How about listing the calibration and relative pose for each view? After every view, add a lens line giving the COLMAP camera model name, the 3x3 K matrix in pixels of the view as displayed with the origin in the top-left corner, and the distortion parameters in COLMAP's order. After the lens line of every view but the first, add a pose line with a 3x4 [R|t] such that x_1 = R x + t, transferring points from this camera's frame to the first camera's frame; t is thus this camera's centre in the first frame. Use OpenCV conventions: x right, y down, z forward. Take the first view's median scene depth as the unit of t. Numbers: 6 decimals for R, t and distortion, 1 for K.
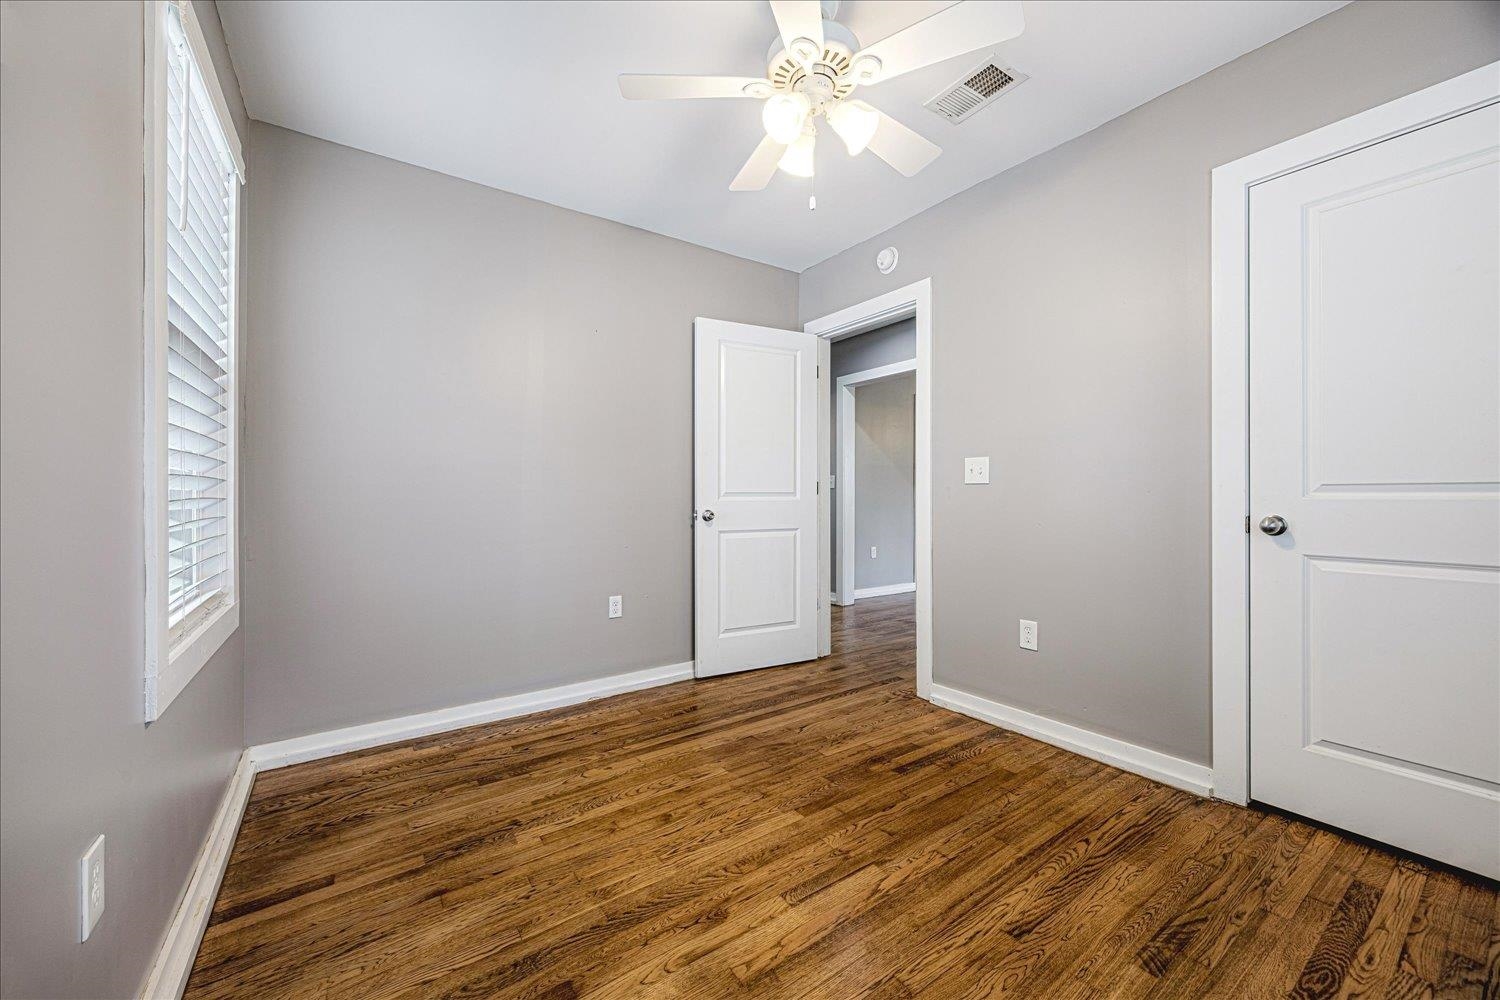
lens RADIAL K [[579.5, 0, 749.3], [0, 579.5, 496.1], [0, 0, 1]] dist [-0.002052, -0.000016]
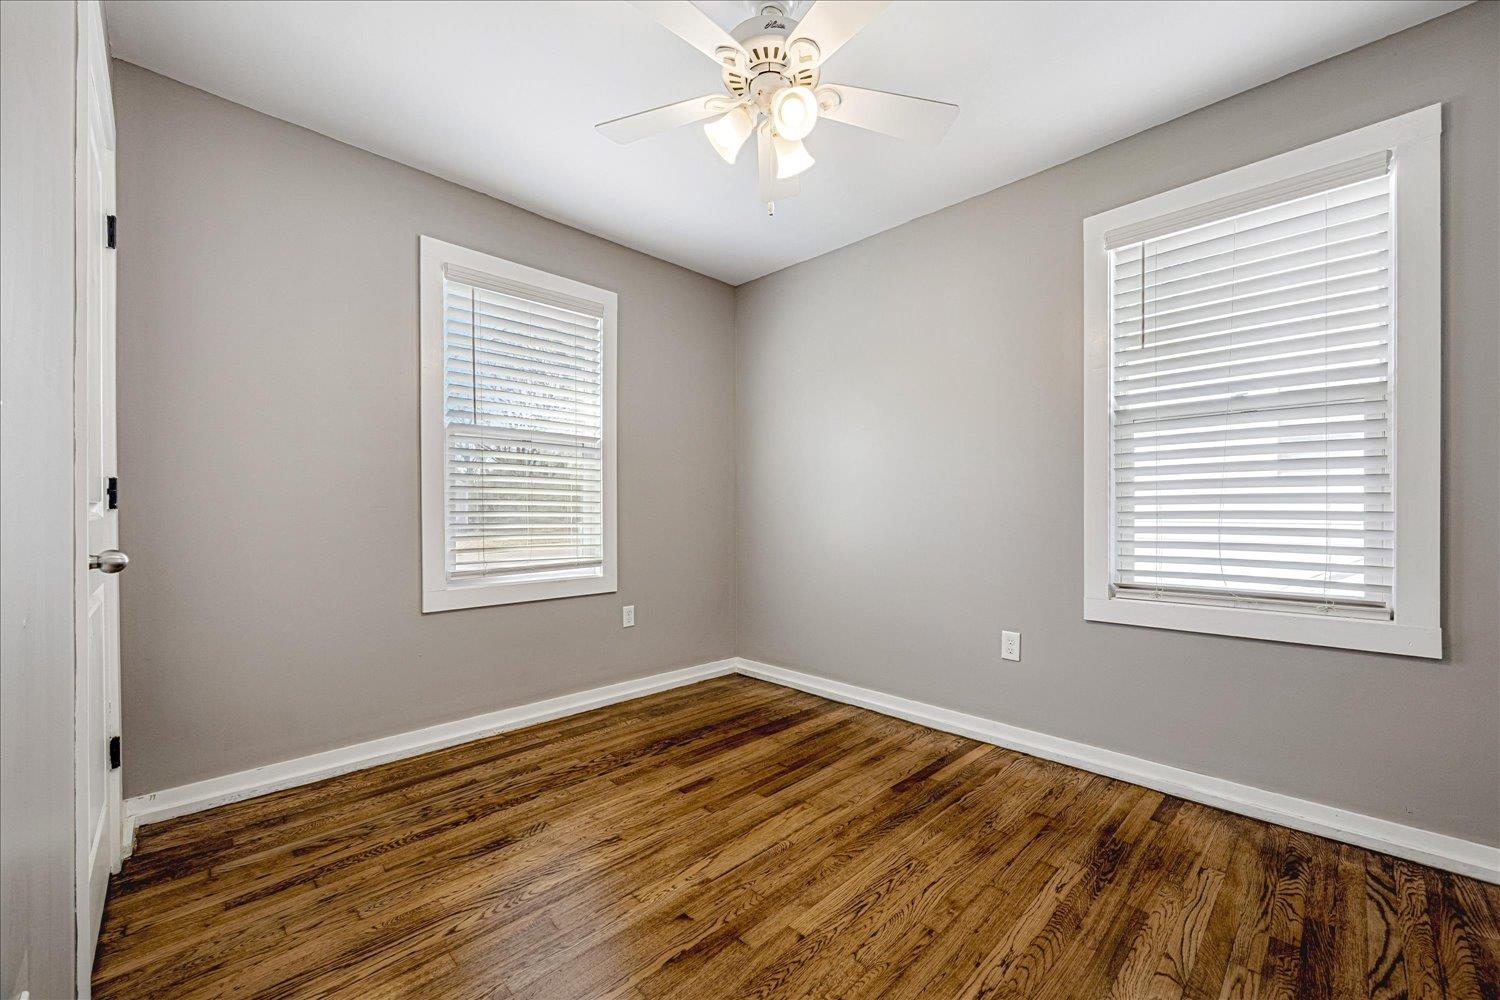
lens RADIAL K [[579.5, 0, 749.3], [0, 579.5, 496.1], [0, 0, 1]] dist [-0.002052, -0.000016]
pose [[-0.988507, 0.008952, -0.150907, 0.285231], [0.012915, 0.999596, -0.025304, -0.002766], [0.150620, -0.026963, -0.988224, 1.950936]]
